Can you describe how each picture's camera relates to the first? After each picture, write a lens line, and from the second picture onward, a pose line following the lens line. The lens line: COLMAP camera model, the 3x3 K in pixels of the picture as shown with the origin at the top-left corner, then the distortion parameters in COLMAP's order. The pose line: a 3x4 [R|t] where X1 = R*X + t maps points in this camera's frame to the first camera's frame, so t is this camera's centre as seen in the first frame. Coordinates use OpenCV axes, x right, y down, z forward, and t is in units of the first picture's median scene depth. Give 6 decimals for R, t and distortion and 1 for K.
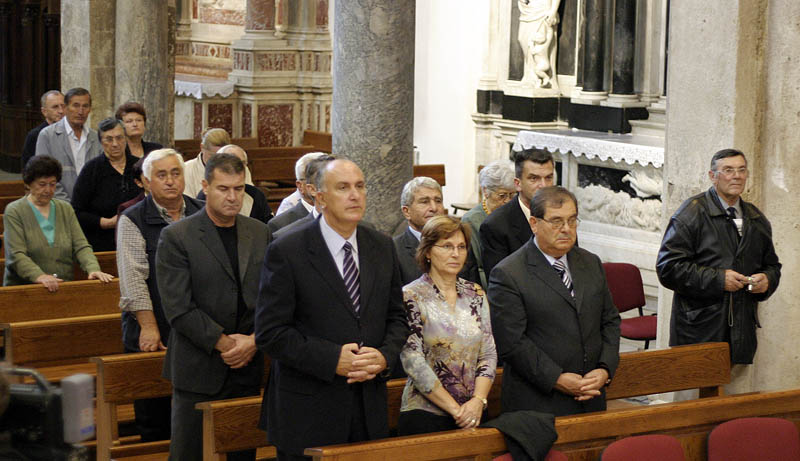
lens RADIAL K [[2047.6, 0, 400.0], [0, 2047.6, 230.5], [0, 0, 1]] dist [-0.032955, -0.157086]
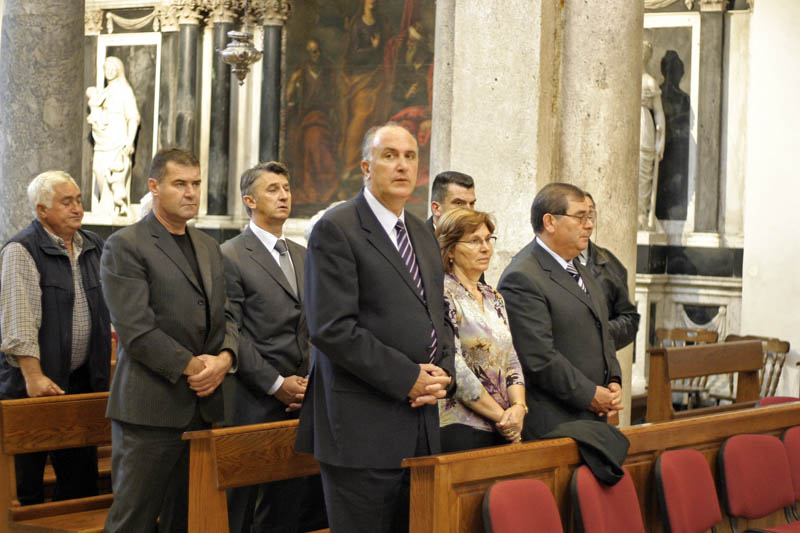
lens RADIAL K [[1826.4, 0, 400.0], [0, 1826.4, 266.5], [0, 0, 1]] dist [-0.028227, 0.100964]
pose [[0.942563, -0.000227, 0.334030, -0.194965], [0.027597, 0.996634, -0.077198, 0.056300], [-0.332888, 0.081982, 0.939396, 0.193350]]
